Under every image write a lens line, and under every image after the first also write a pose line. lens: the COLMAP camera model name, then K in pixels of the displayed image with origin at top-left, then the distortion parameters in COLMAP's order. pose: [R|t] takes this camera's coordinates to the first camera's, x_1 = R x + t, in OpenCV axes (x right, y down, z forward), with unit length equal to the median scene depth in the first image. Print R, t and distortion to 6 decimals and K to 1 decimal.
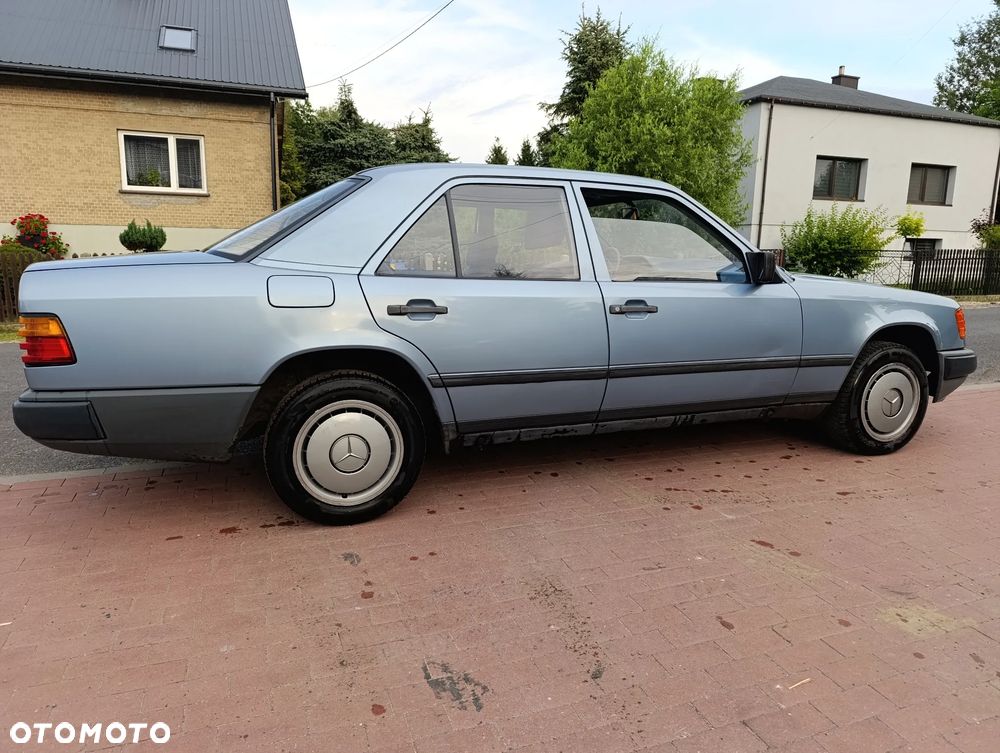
lens RADIAL K [[682.4, 0, 503.5], [0, 682.4, 378.0], [0, 0, 1]] dist [0.029449, -0.029672]
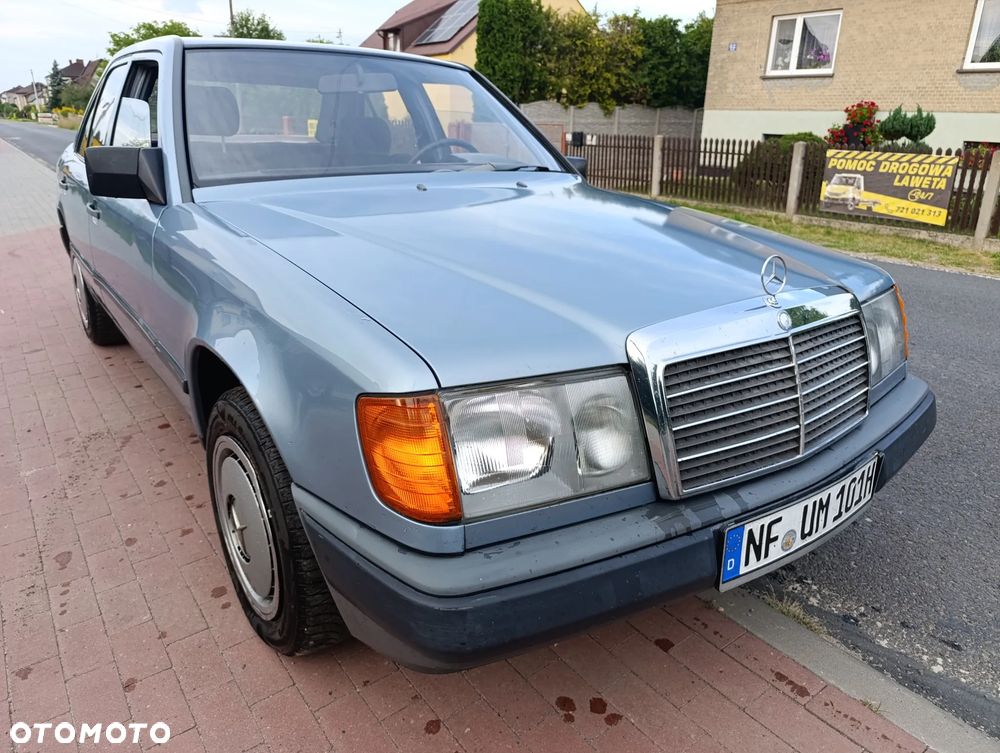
lens RADIAL K [[686.9, 0, 503.5], [0, 686.9, 376.6], [0, 0, 1]] dist [0.023782, -0.031692]
pose [[0.280258, 0.328288, -0.902044, 0.200445], [-0.192725, 0.939812, 0.282155, -0.042297], [0.940379, 0.094770, 0.326659, 0.208358]]
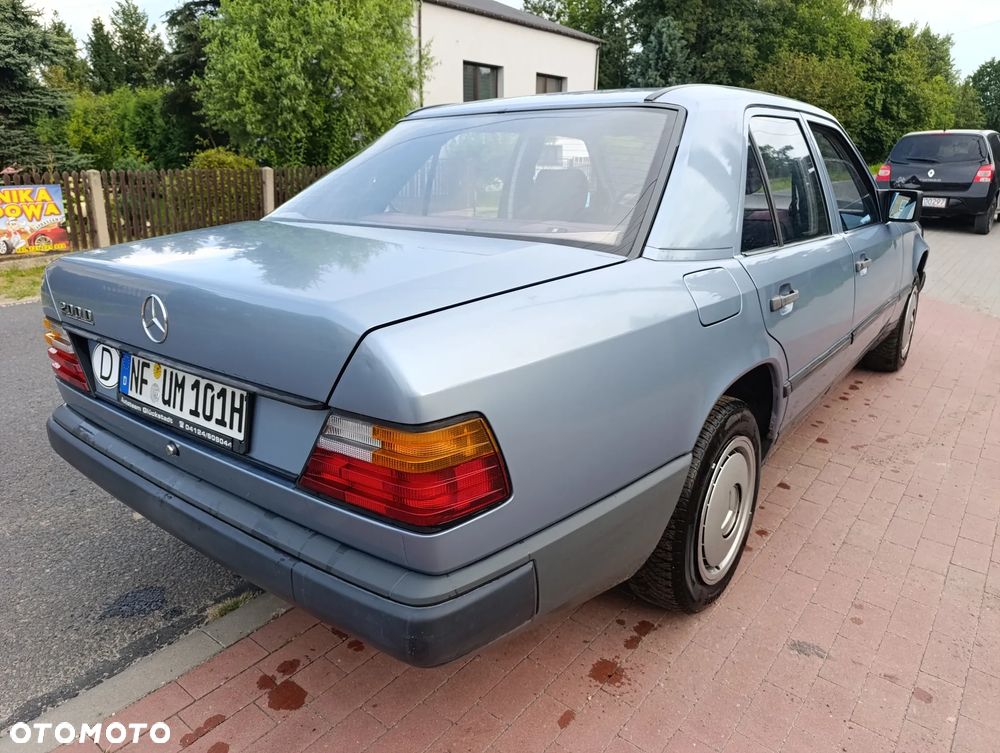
lens RADIAL K [[690.8, 0, 502.4], [0, 690.8, 376.0], [0, 0, 1]] dist [0.005525, -0.009735]
pose [[0.851379, -0.171437, 0.495744, -0.116668], [0.106617, 0.981913, 0.156460, -0.025455], [-0.513601, -0.080352, 0.854259, 0.078605]]
